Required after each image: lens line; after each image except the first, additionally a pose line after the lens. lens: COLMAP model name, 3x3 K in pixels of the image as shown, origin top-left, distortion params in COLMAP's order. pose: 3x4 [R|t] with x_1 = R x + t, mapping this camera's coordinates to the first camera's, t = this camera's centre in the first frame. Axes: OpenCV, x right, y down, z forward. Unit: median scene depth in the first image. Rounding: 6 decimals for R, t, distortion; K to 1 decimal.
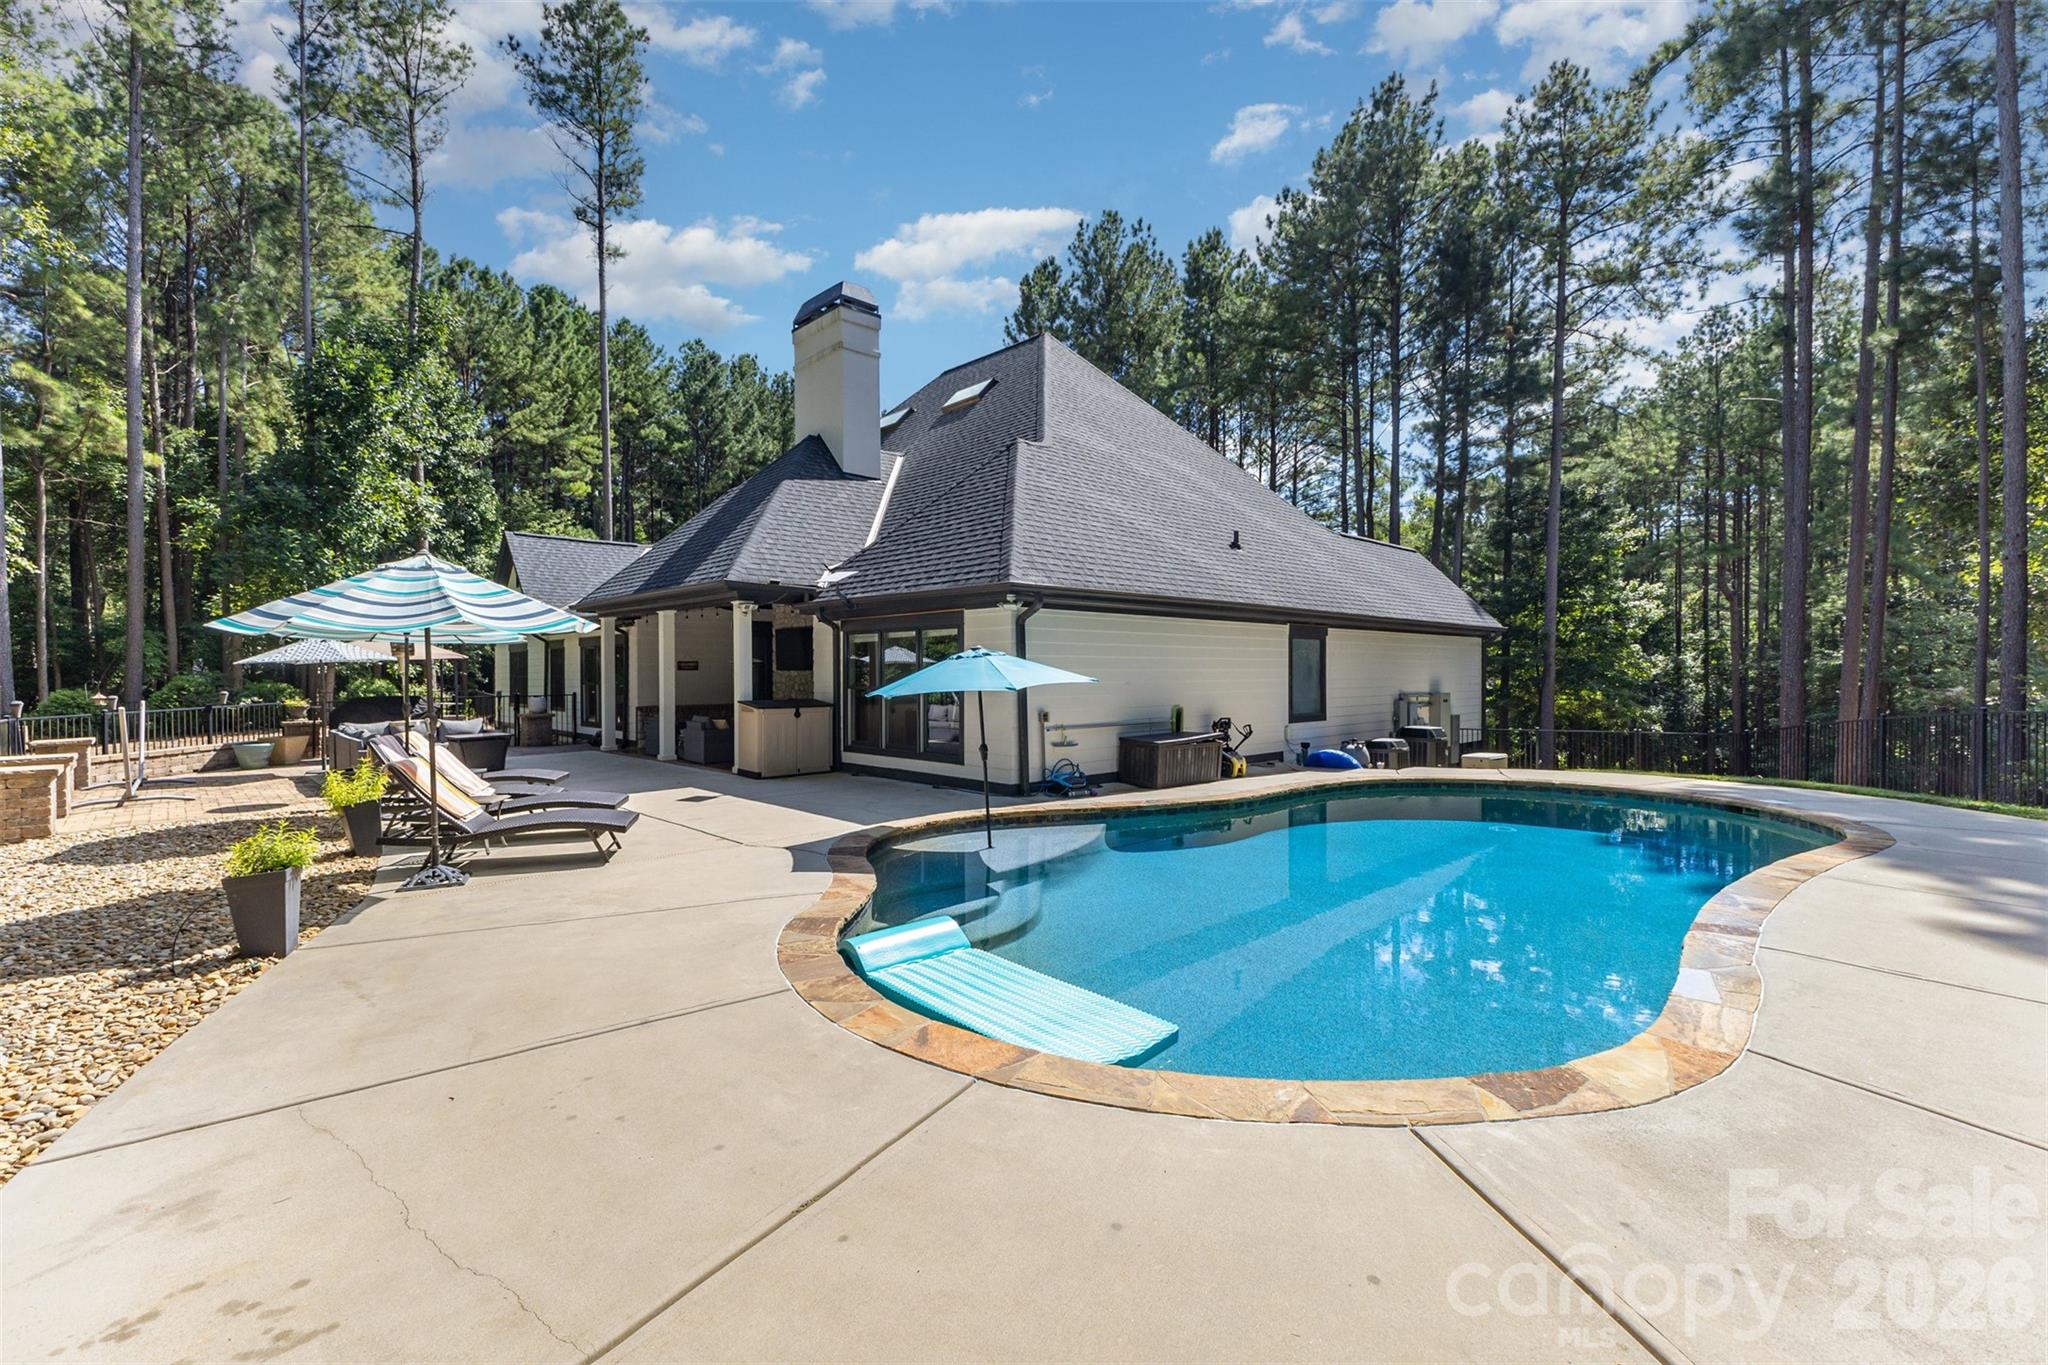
lens RADIAL K [[884.9, 0, 1024.0], [0, 884.9, 682.5], [0, 0, 1]] dist [0.001260, 0.000321]
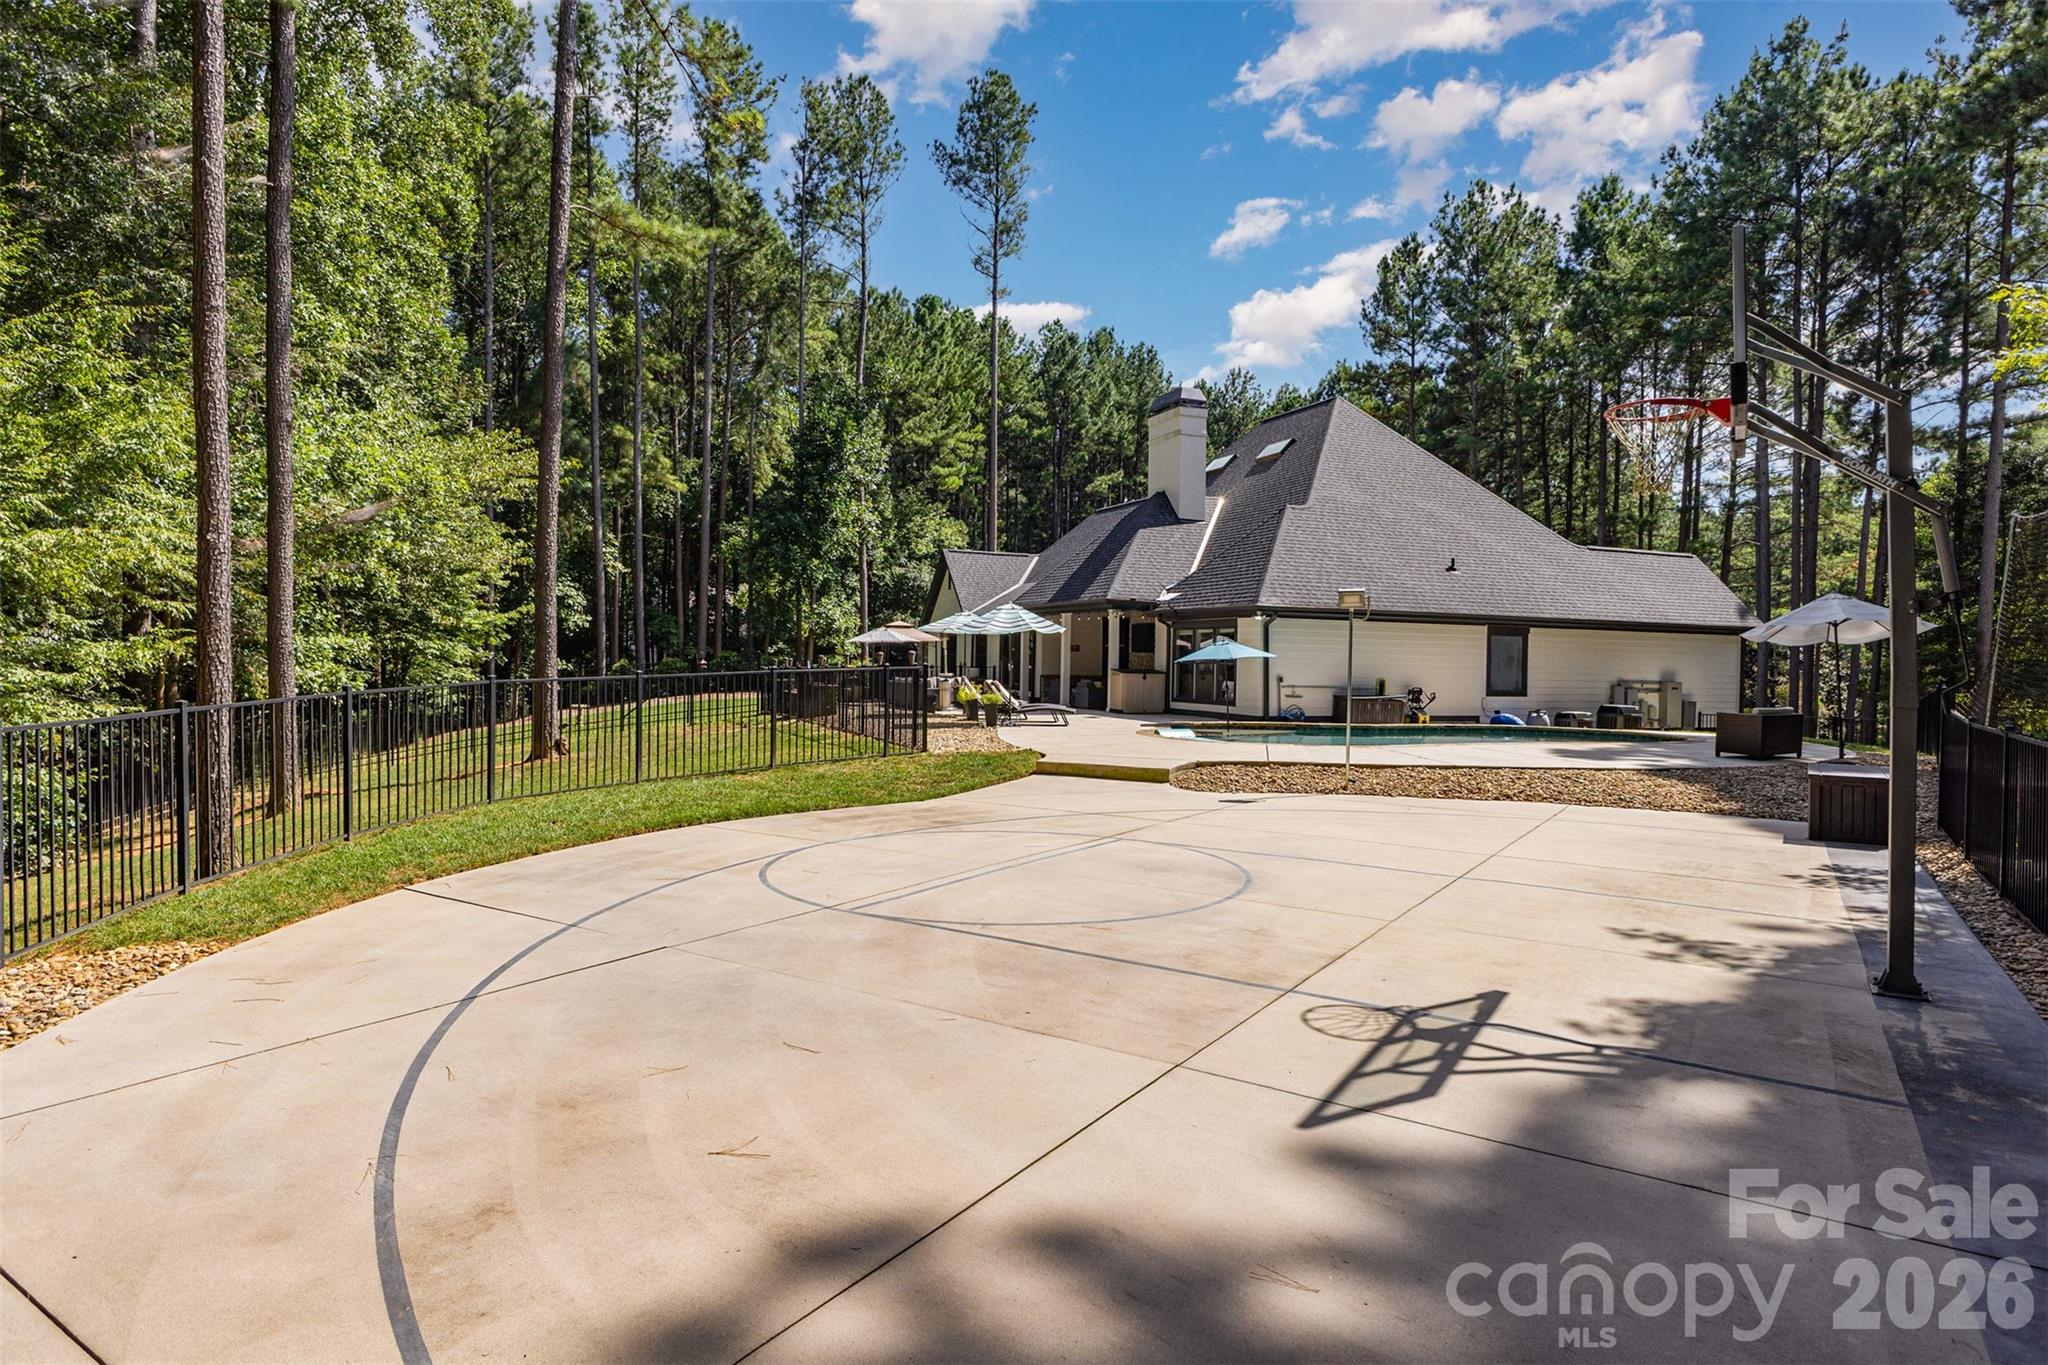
lens RADIAL K [[1186.0, 0, 1024.0], [0, 1186.0, 682.5], [0, 0, 1]] dist [-0.000001, -0.000219]
pose [[0.937783, 0.027690, -0.346117, 0.153608], [-0.026230, 0.999616, 0.008903, 0.015653], [0.346231, 0.000730, 0.938149, -0.591179]]
